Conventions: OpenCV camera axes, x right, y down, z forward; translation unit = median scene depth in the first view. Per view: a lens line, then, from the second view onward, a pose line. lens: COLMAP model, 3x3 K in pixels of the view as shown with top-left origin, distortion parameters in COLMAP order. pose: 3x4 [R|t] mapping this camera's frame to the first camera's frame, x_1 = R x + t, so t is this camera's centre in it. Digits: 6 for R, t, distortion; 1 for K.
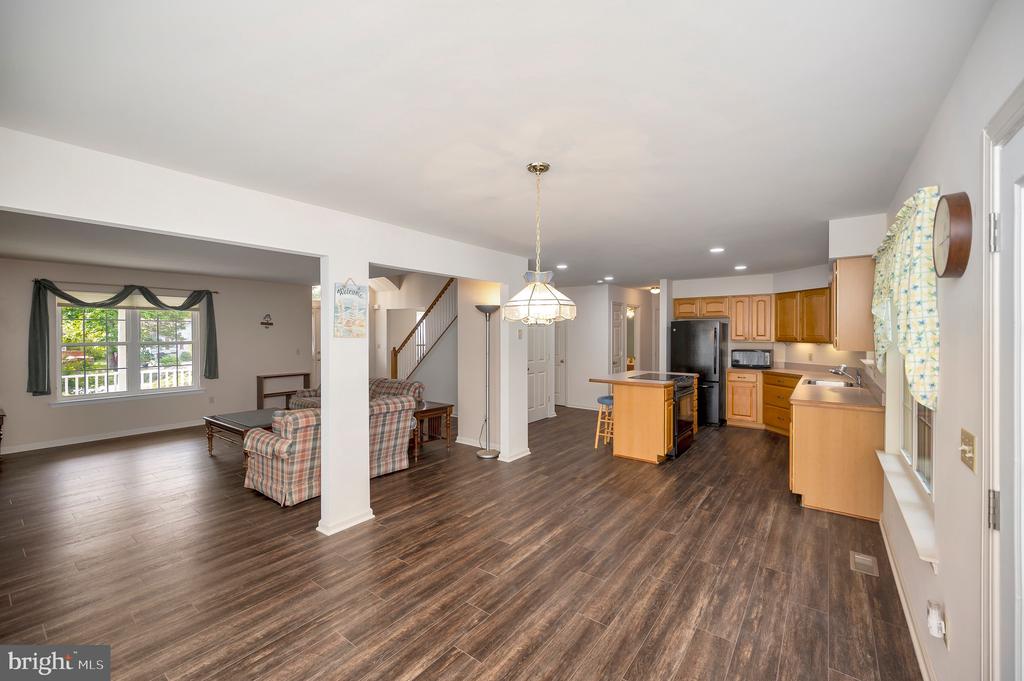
lens RADIAL K [[423.6, 0, 504.4], [0, 423.6, 363.6], [0, 0, 1]] dist [0.008950, -0.000059]
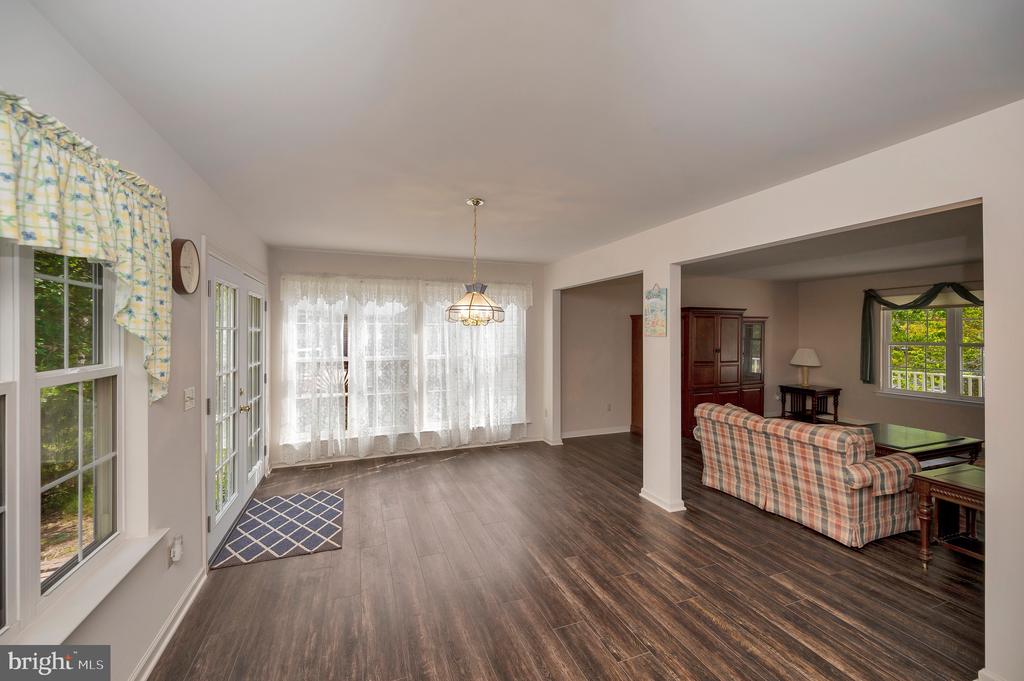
lens RADIAL K [[423.6, 0, 518.3], [0, 423.6, 336.5], [0, 0, 1]] dist [0.008950, -0.000059]
pose [[-0.526184, 0.002424, -0.850367, 0.618293], [-0.059489, 0.997441, 0.039653, -0.063974], [0.848287, 0.071452, -0.524693, 0.987001]]
